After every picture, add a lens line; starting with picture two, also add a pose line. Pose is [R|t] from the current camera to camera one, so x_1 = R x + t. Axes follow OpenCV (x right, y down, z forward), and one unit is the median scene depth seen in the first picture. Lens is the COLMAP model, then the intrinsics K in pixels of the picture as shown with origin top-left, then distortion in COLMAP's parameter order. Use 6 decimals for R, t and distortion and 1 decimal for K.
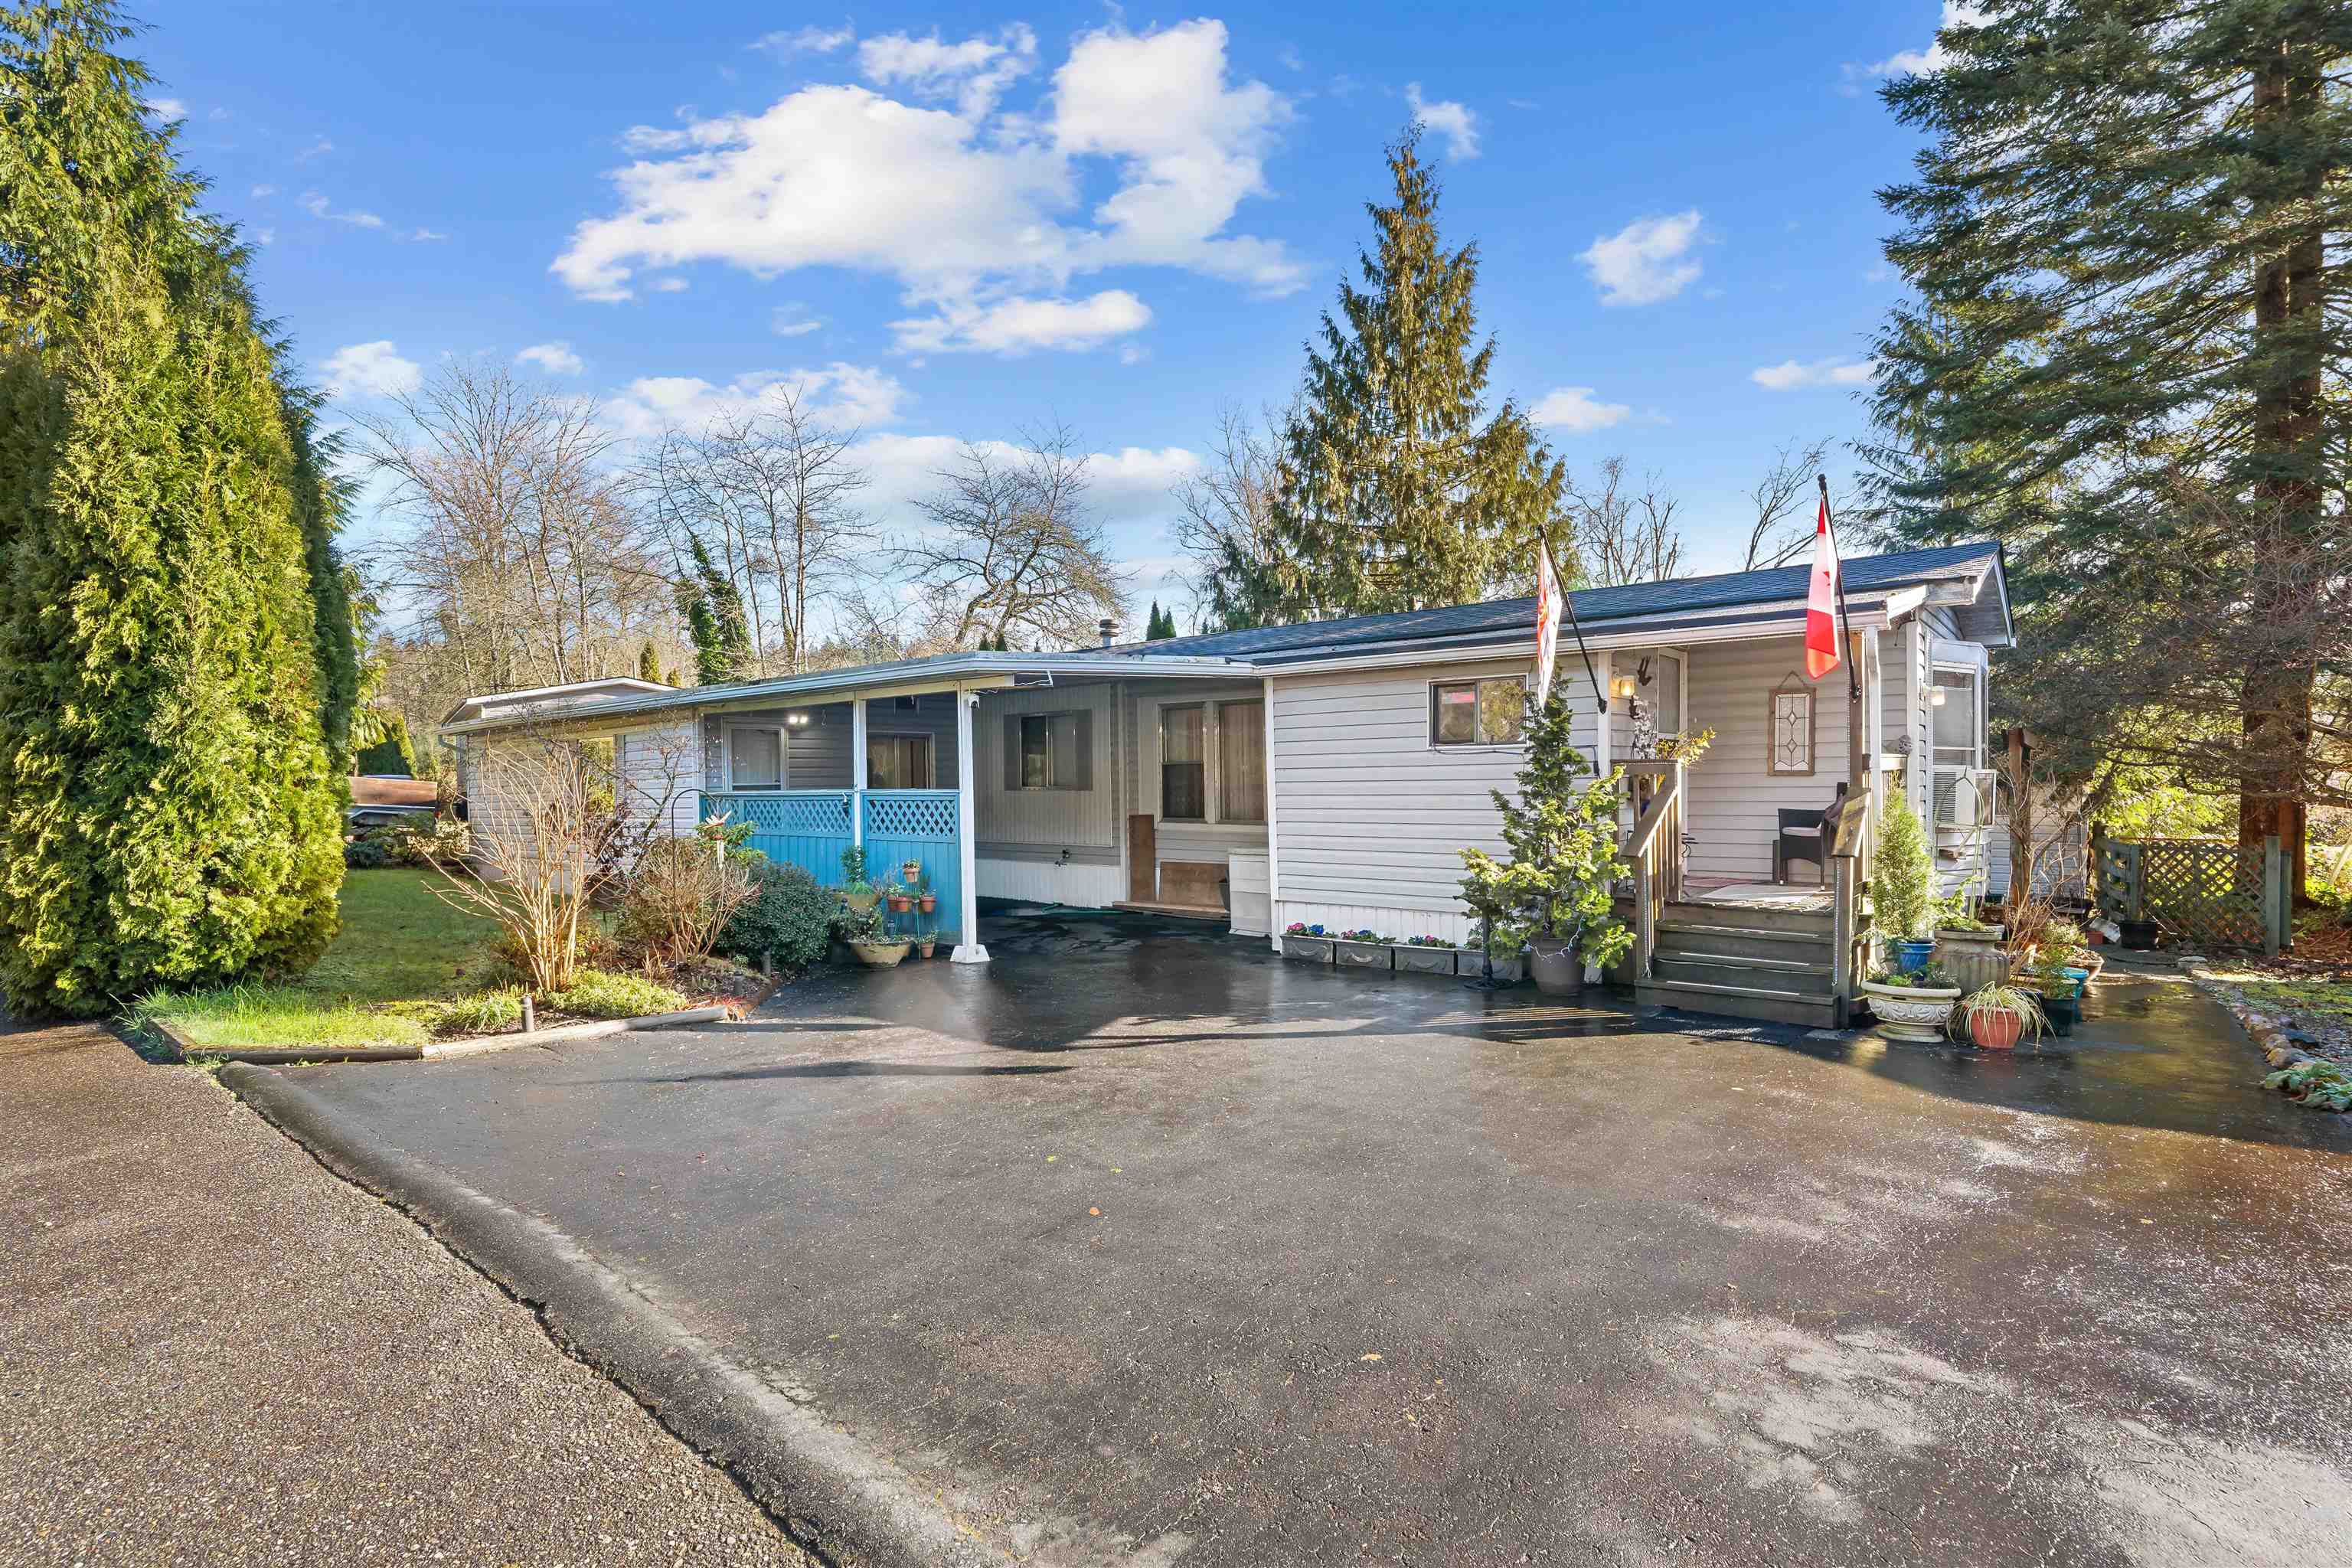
lens RADIAL K [[1134.3, 0, 1167.3], [0, 1134.3, 805.8], [0, 0, 1]] dist [-0.000589, 0.000170]
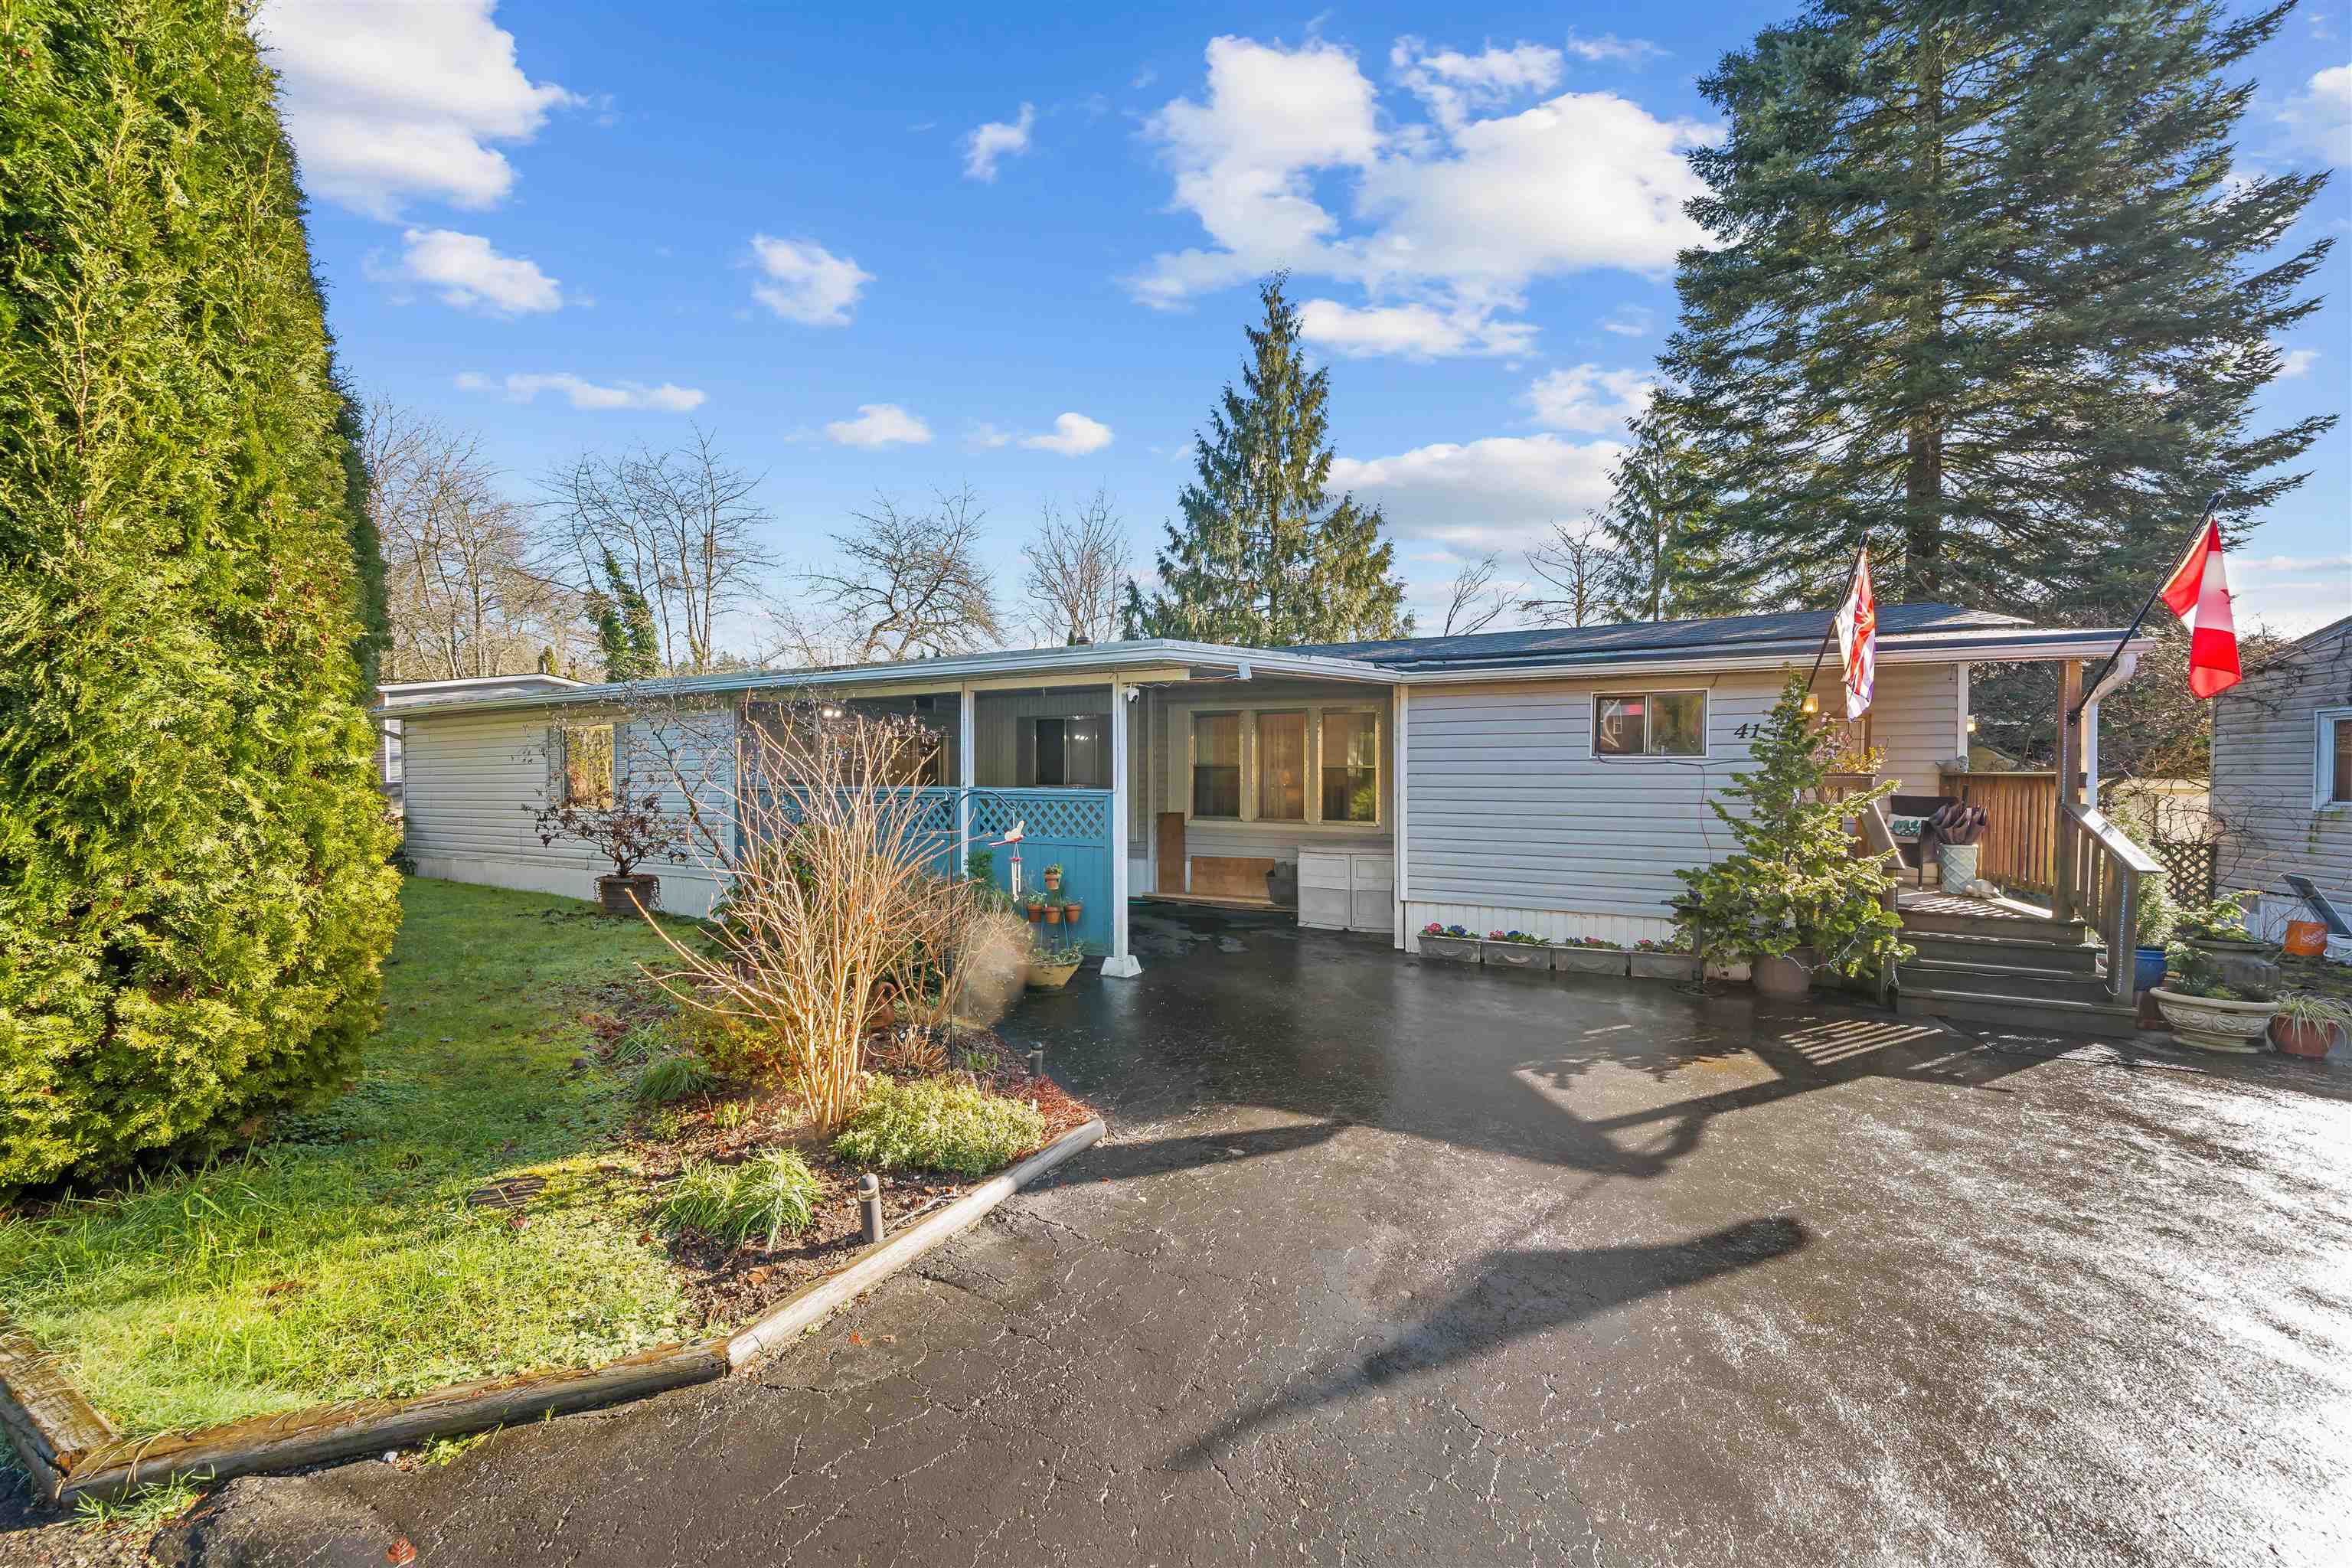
lens RADIAL K [[814.5, 0, 1166.5], [0, 814.5, 796.7], [0, 0, 1]] dist [-0.002283, -0.000163]
pose [[0.968489, 0.012075, 0.248762, -0.247562], [-0.011926, 0.999927, -0.002104, -0.006369], [-0.248769, -0.000930, 0.968562, 0.275371]]
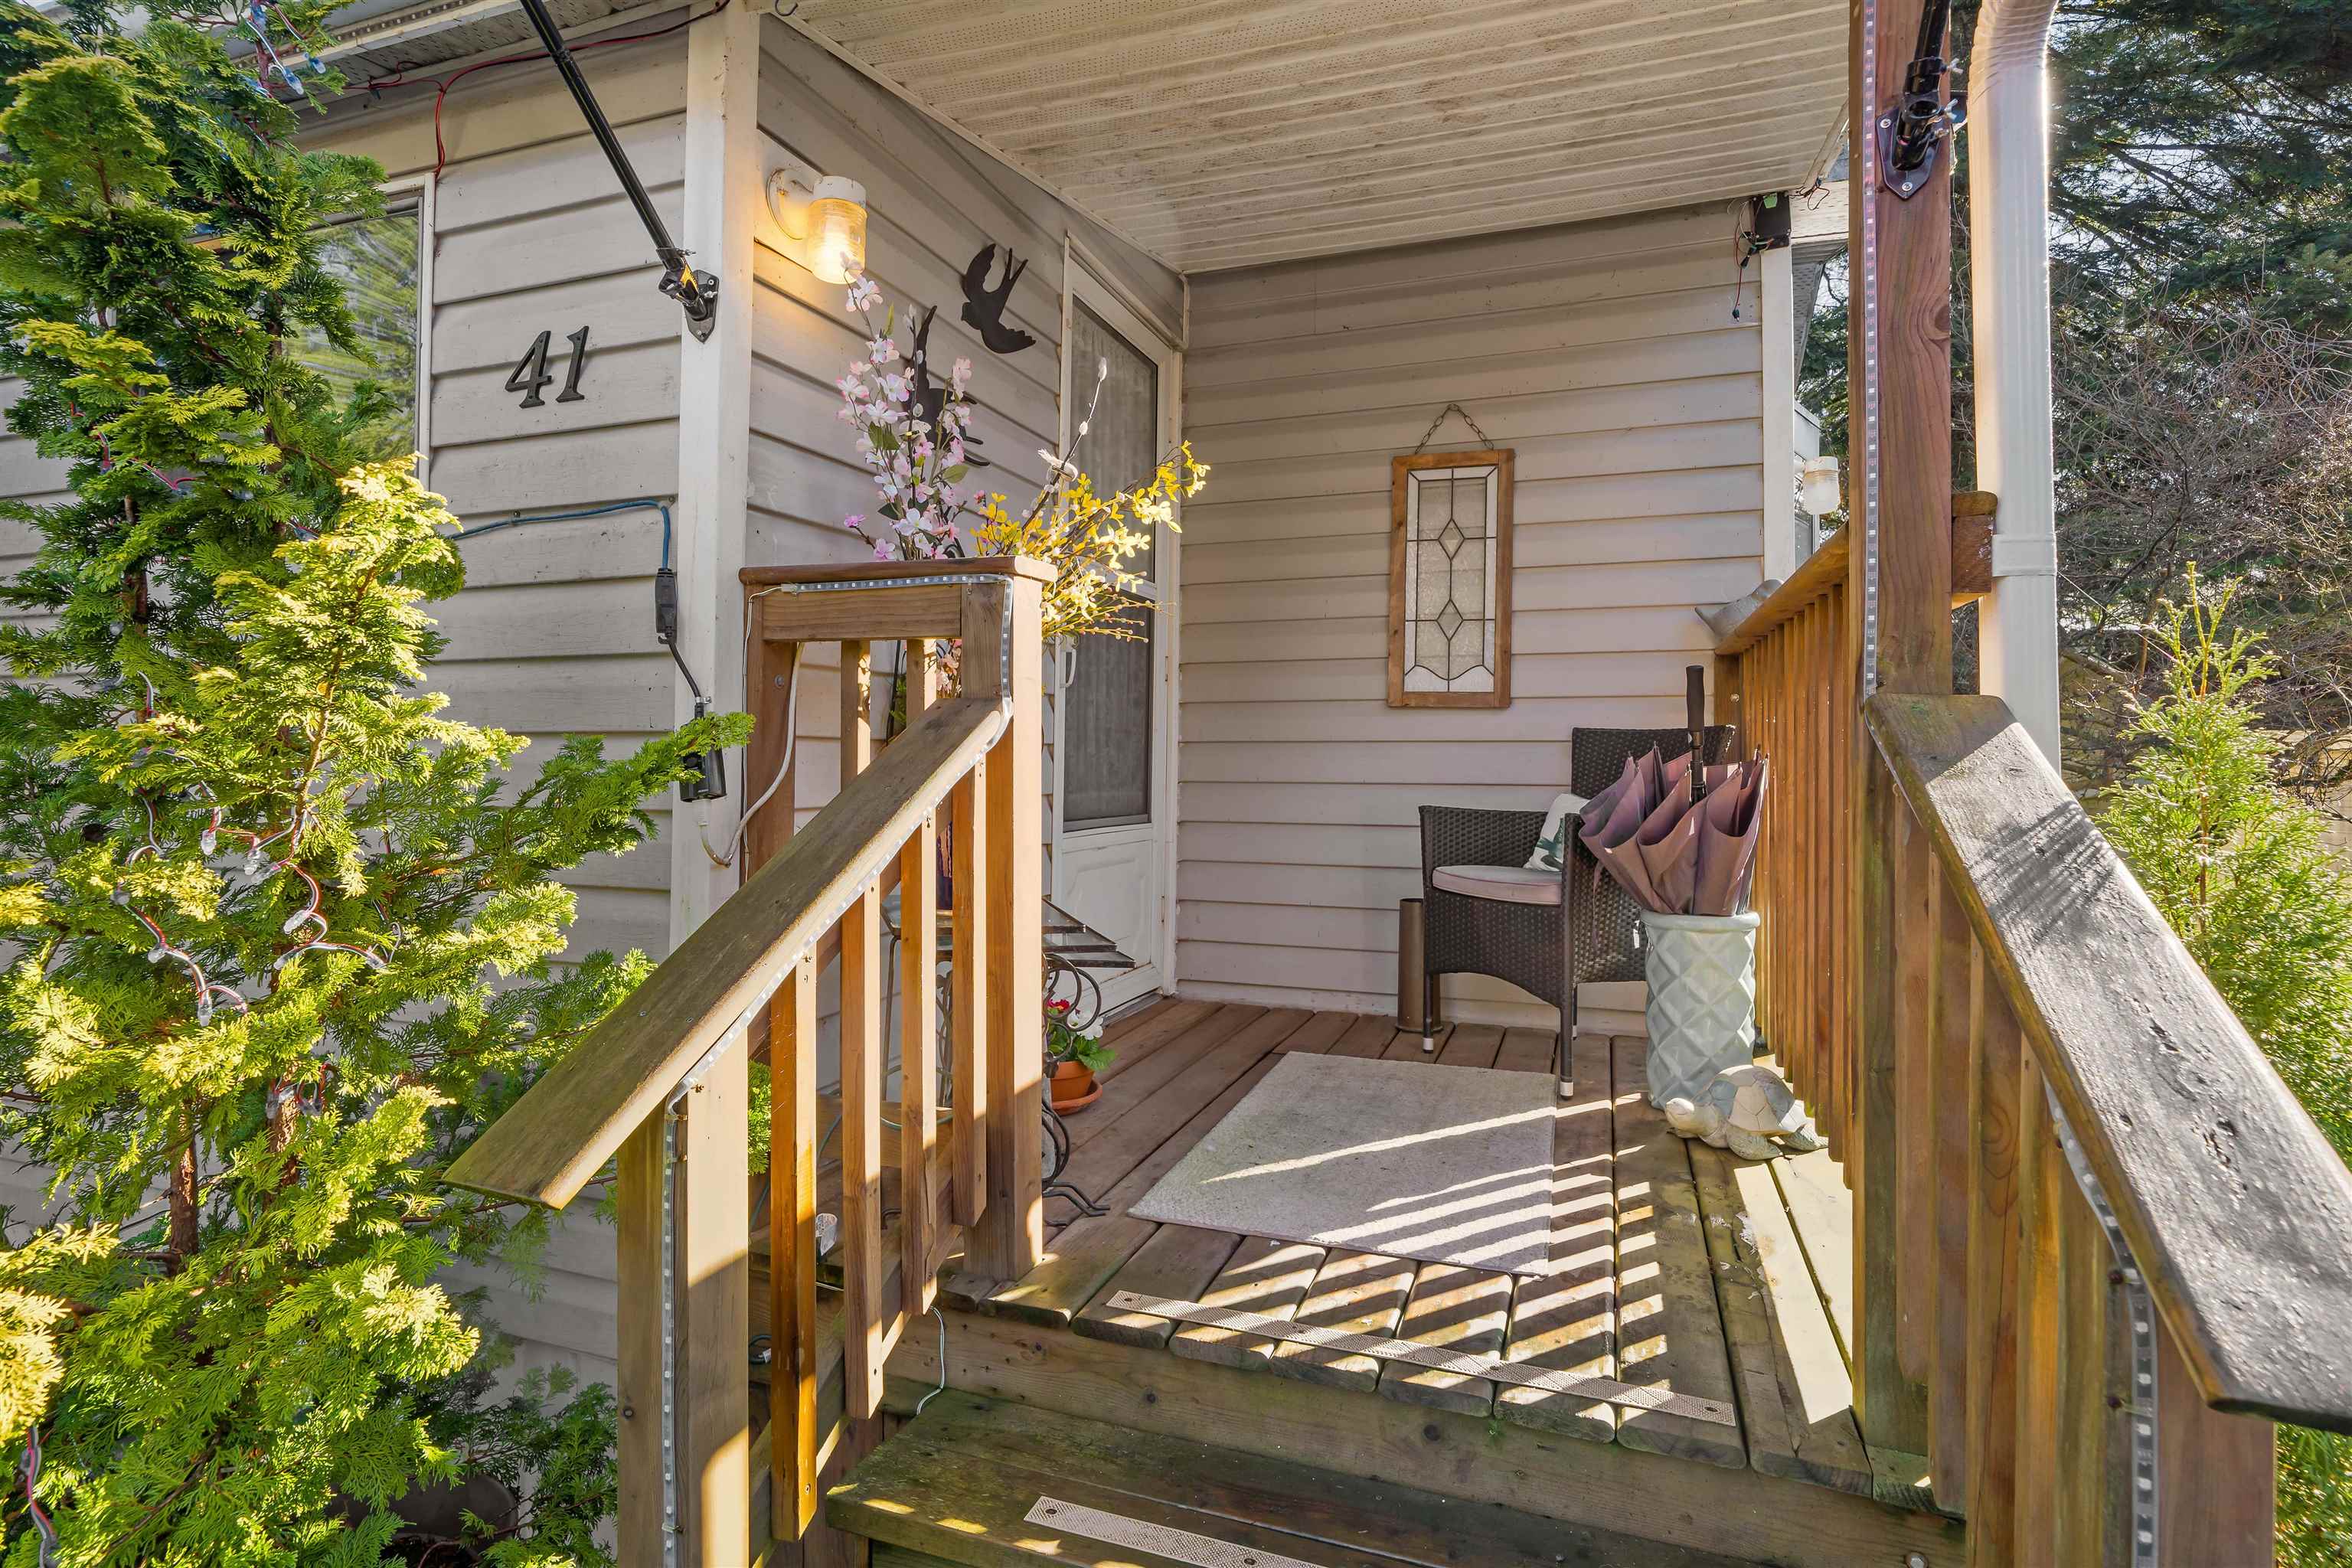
lens RADIAL K [[1207.3, 0, 1158.2], [0, 1207.3, 758.3], [0, 0, 1]] dist [-0.000227, 0.001203]
pose [[0.946464, 0.019416, 0.322226, 0.261100], [-0.010517, 0.999514, -0.029336, 0.000059], [-0.322639, 0.024376, 0.946208, 0.509581]]
